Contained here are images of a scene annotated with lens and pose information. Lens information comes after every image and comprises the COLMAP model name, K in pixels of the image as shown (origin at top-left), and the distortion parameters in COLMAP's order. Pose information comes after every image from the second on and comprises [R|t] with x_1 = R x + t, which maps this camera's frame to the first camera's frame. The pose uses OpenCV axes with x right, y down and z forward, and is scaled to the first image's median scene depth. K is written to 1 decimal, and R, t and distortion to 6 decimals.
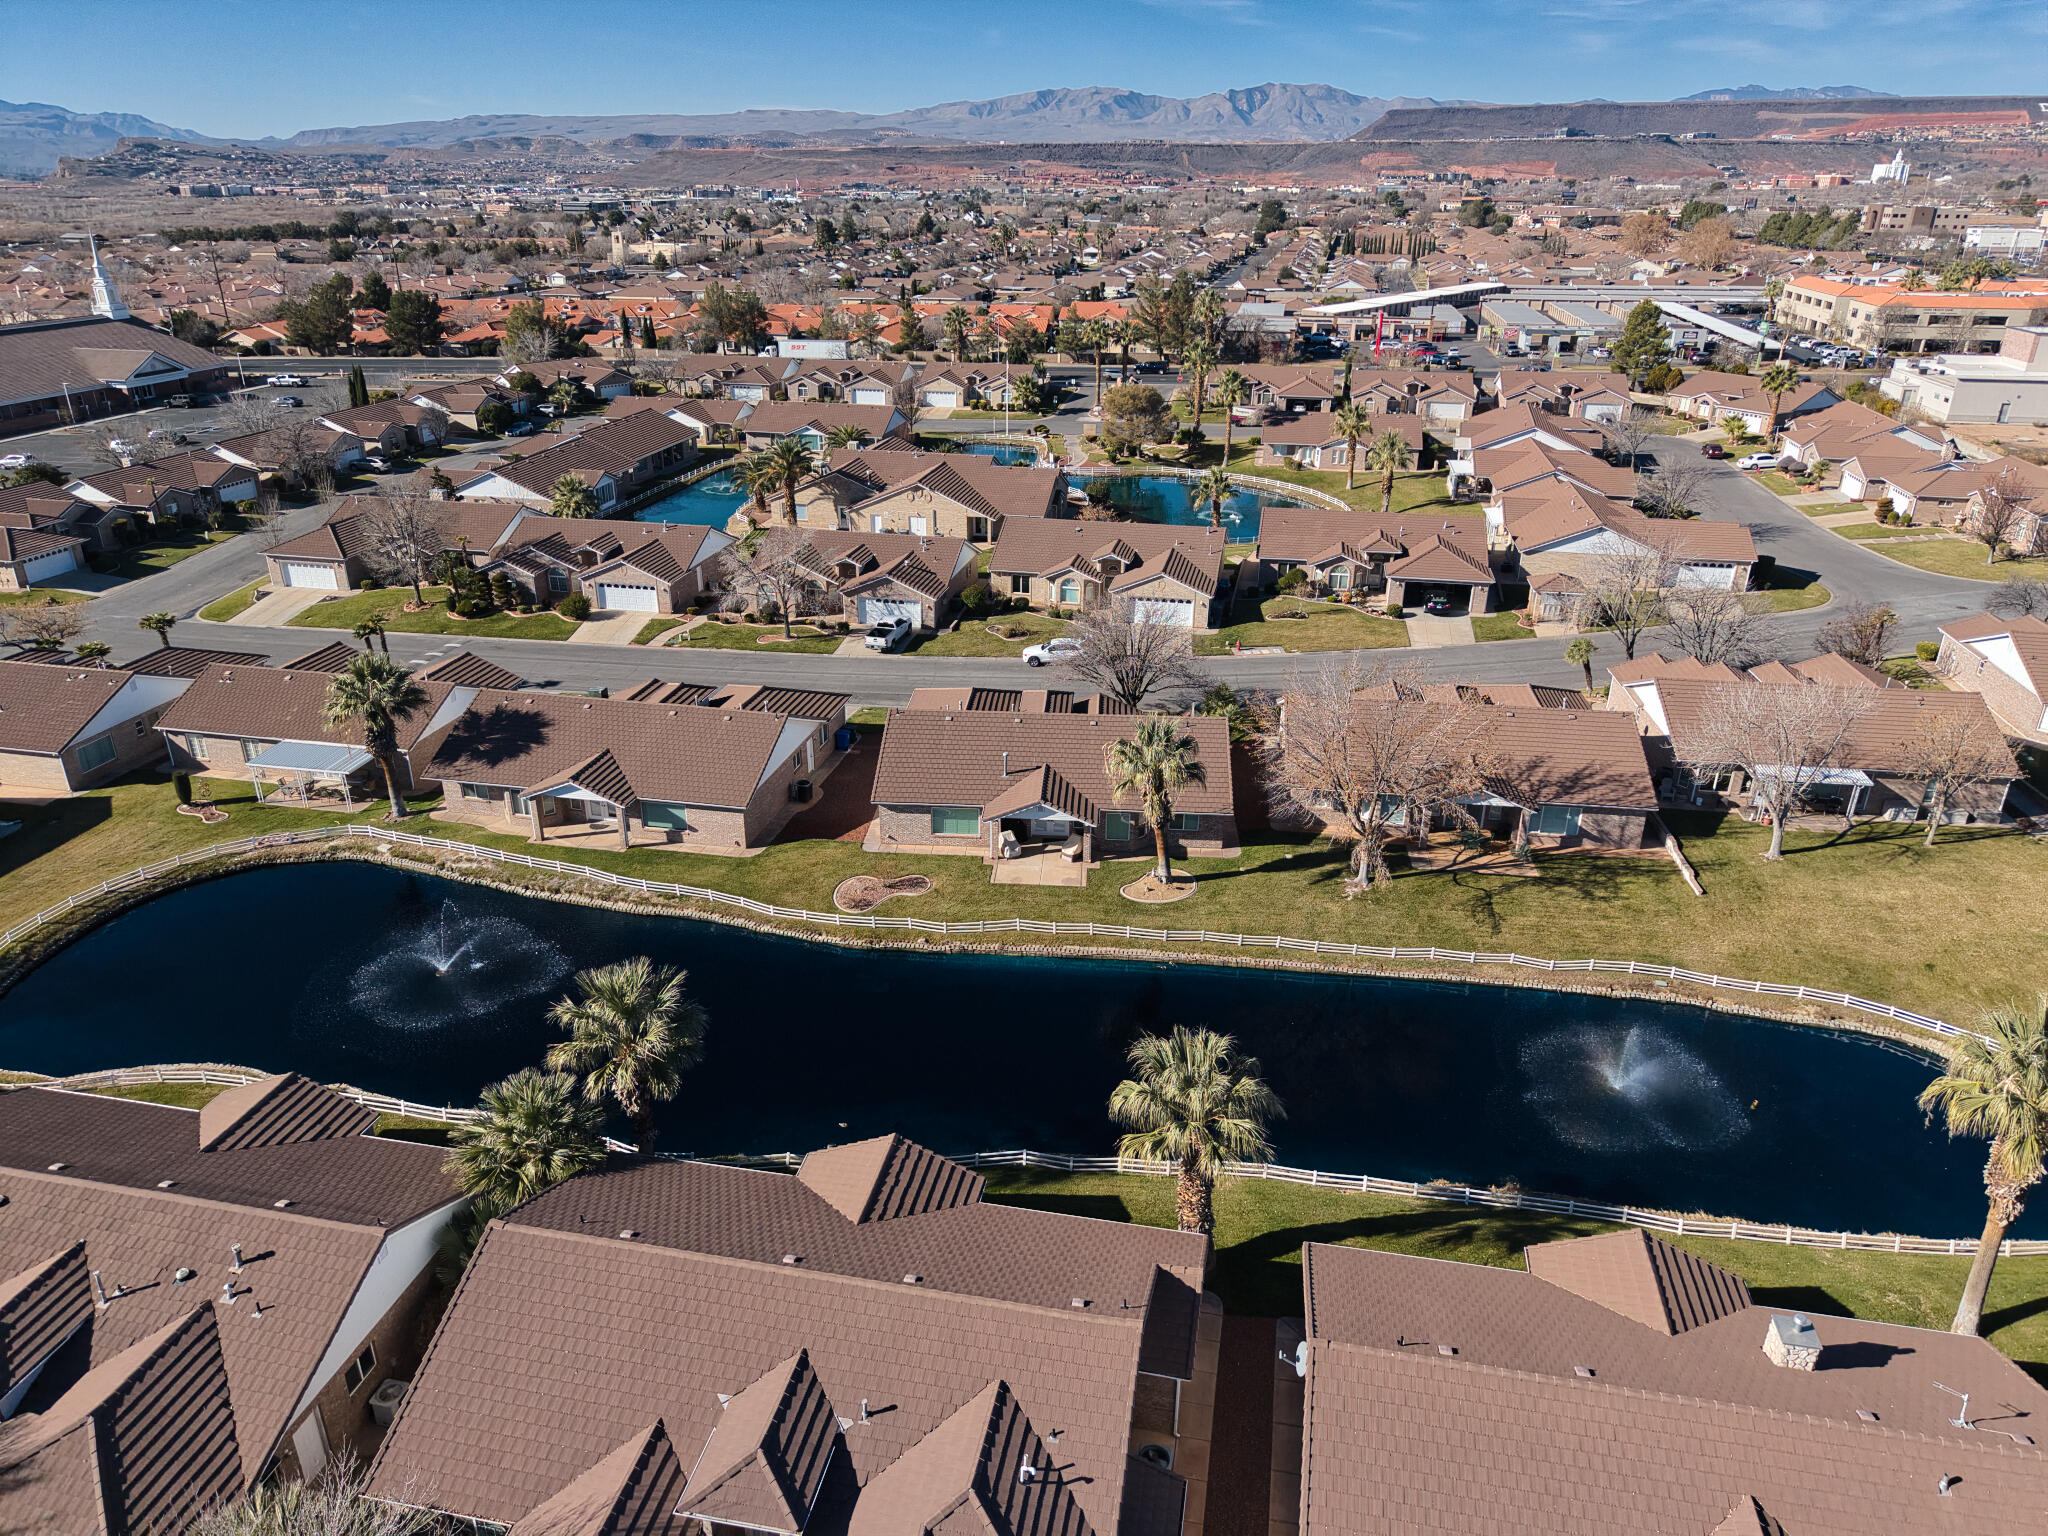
lens RADIAL K [[1352.4, 0, 1024.0], [0, 1352.4, 768.0], [0, 0, 1]] dist [0.091195, -0.167030]
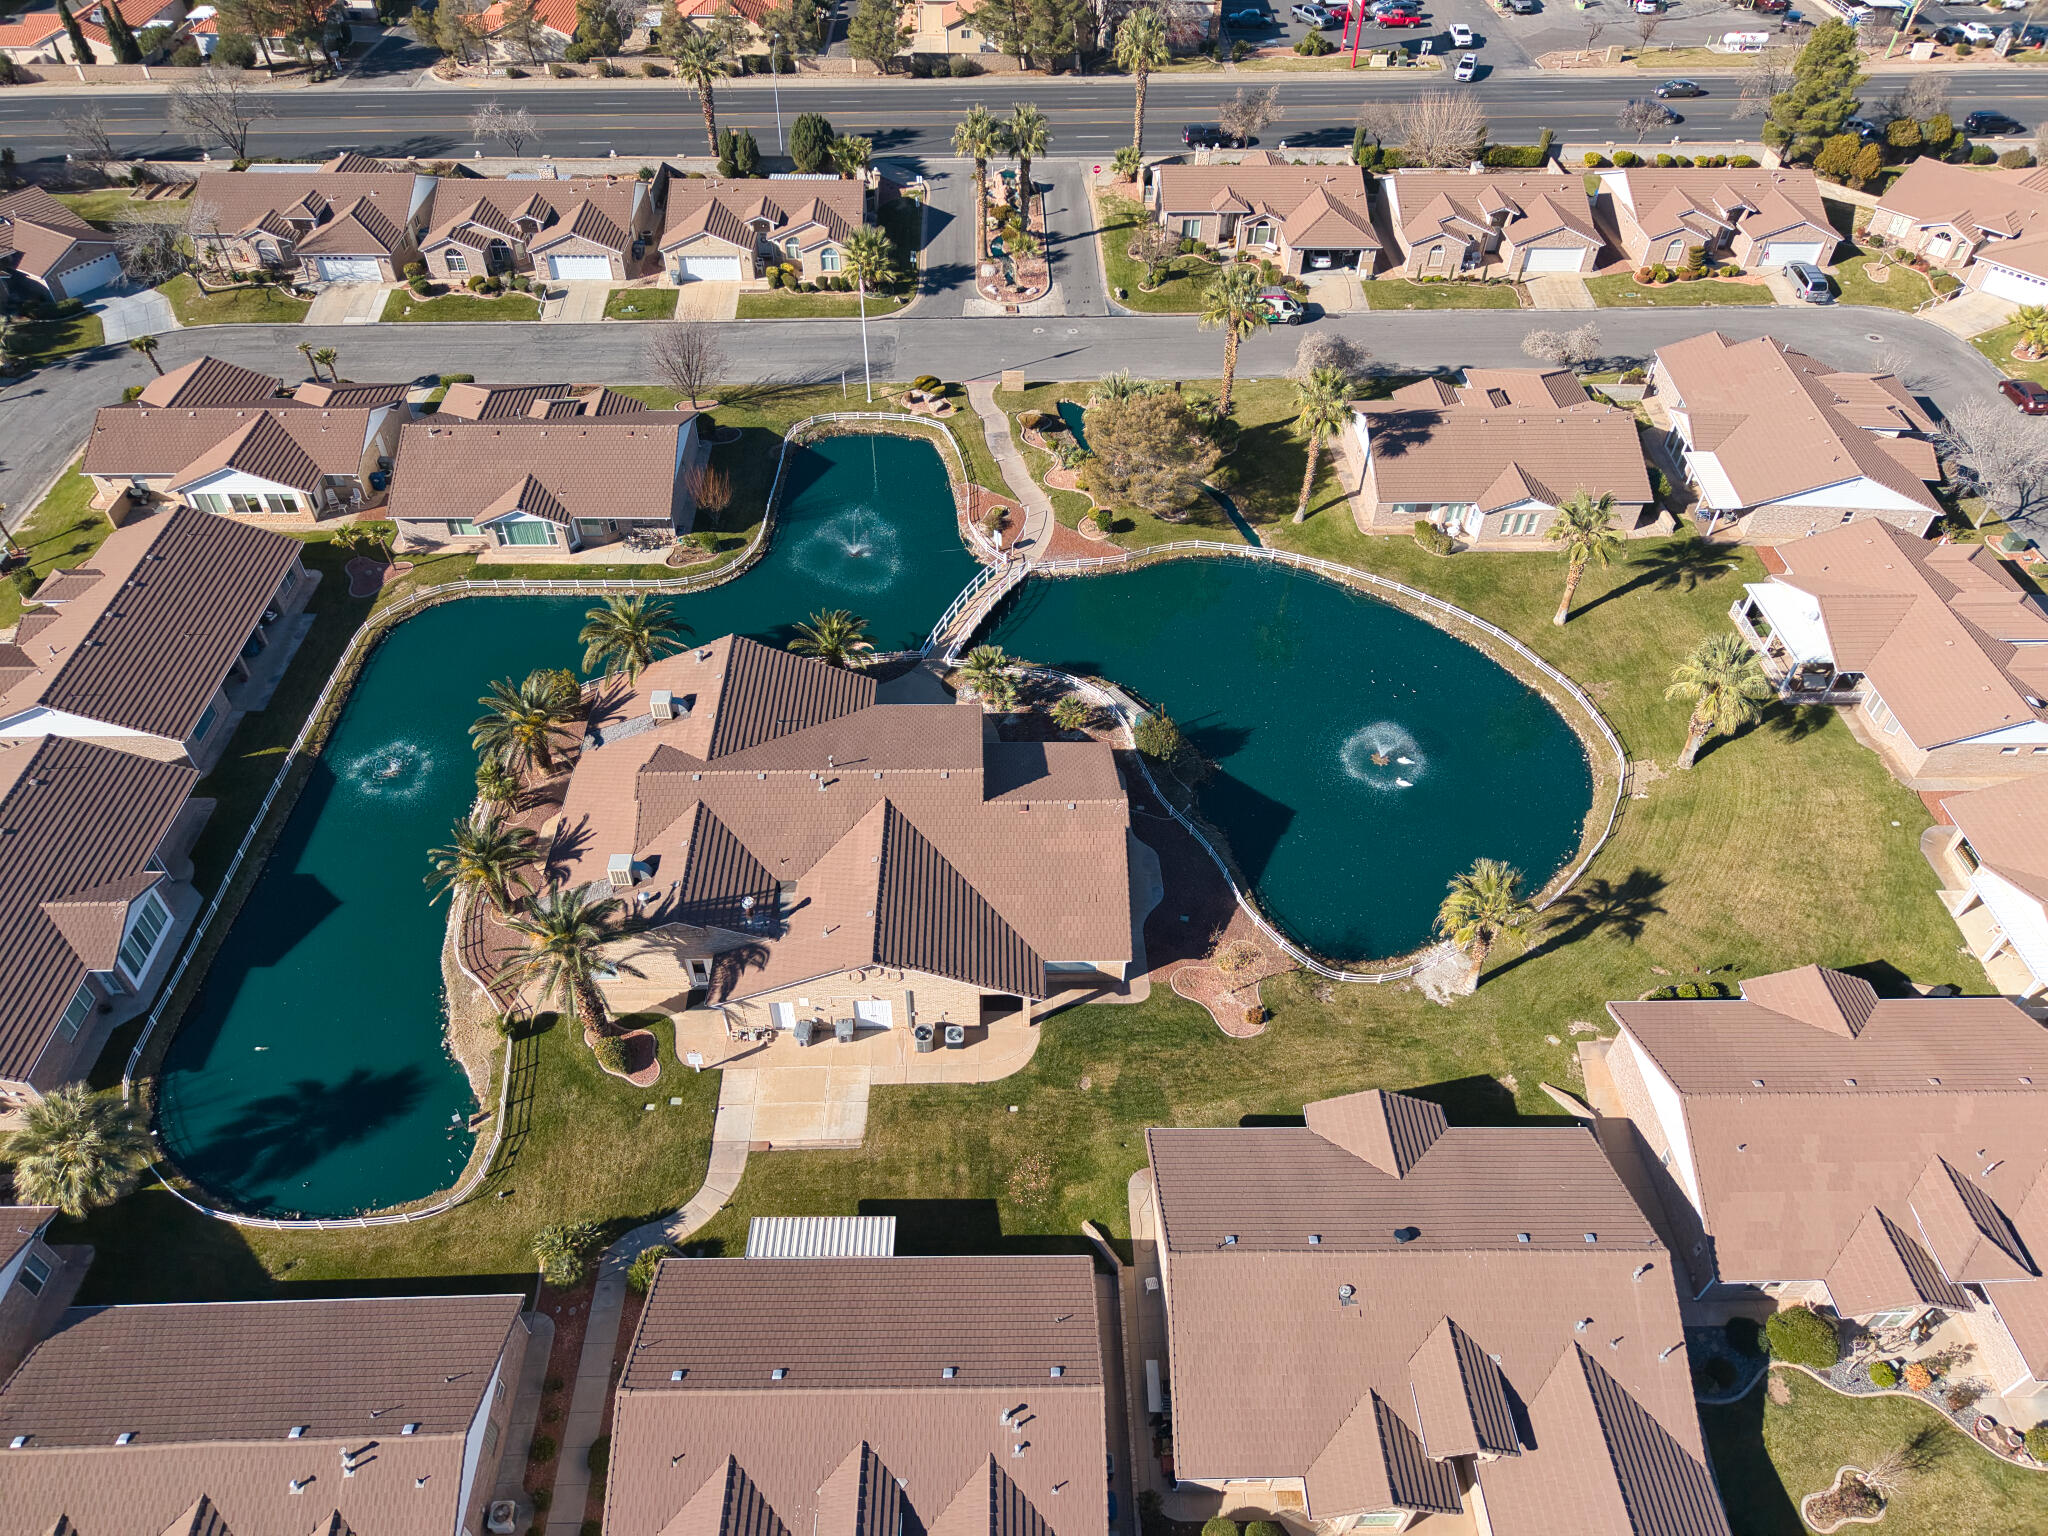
lens RADIAL K [[1354.8, 0, 1024.0], [0, 1354.8, 768.0], [0, 0, 1]] dist [0.005586, -0.000379]
pose [[0.974030, -0.156043, 0.164059, -0.059708], [0.082744, 0.919789, 0.383590, -0.284157], [-0.210757, -0.360053, 0.908814, 0.376468]]
